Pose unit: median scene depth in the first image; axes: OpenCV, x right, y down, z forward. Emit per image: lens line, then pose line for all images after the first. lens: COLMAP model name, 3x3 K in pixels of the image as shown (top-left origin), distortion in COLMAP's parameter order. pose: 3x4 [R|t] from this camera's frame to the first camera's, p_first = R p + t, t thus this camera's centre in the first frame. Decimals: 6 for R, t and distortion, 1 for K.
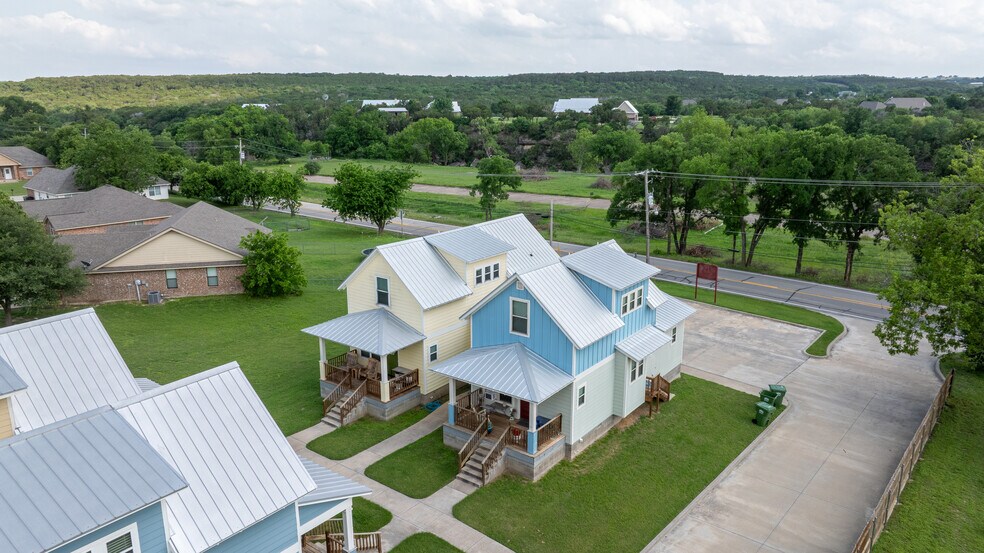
lens RADIAL K [[698.0, 0, 492.8], [0, 698.0, 285.8], [0, 0, 1]] dist [-0.027849, 0.018457]
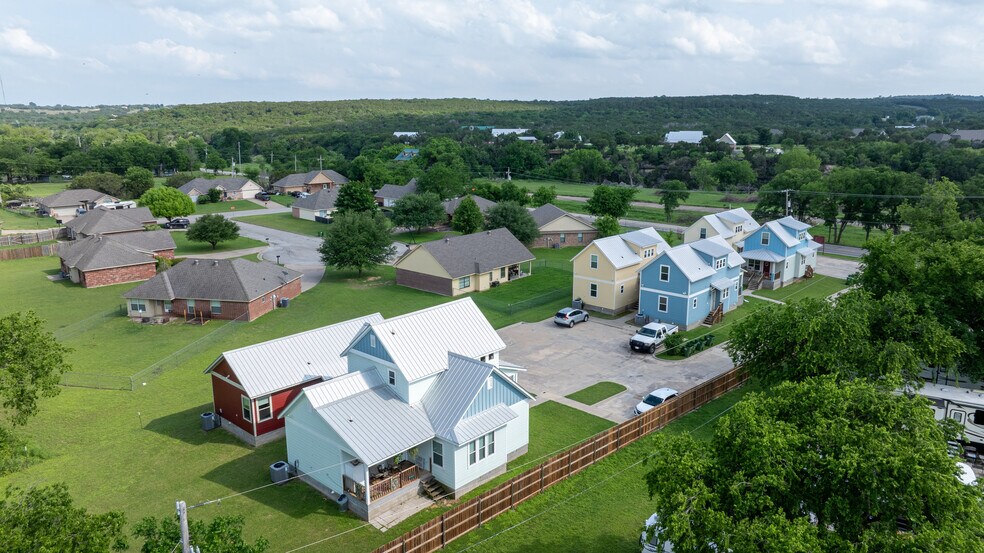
lens RADIAL K [[698.0, 0, 493.7], [0, 698.0, 274.1], [0, 0, 1]] dist [-0.027849, 0.018457]
pose [[0.995756, 0.020278, -0.089771, -0.139347], [-0.024031, 0.998873, -0.040919, 0.056926], [0.088840, 0.042903, 0.995121, -0.336402]]
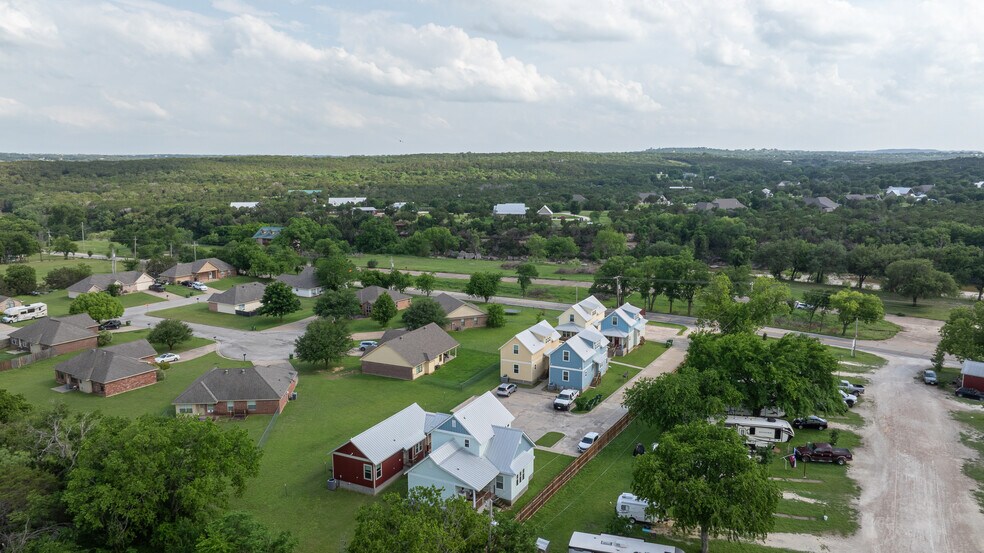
lens RADIAL K [[698.0, 0, 495.5], [0, 698.0, 274.2], [0, 0, 1]] dist [-0.027849, 0.018457]
pose [[0.982253, -0.029656, 0.185201, -0.246515], [0.049349, 0.993493, -0.102648, 0.027262], [-0.180951, 0.109965, 0.977325, -0.519958]]
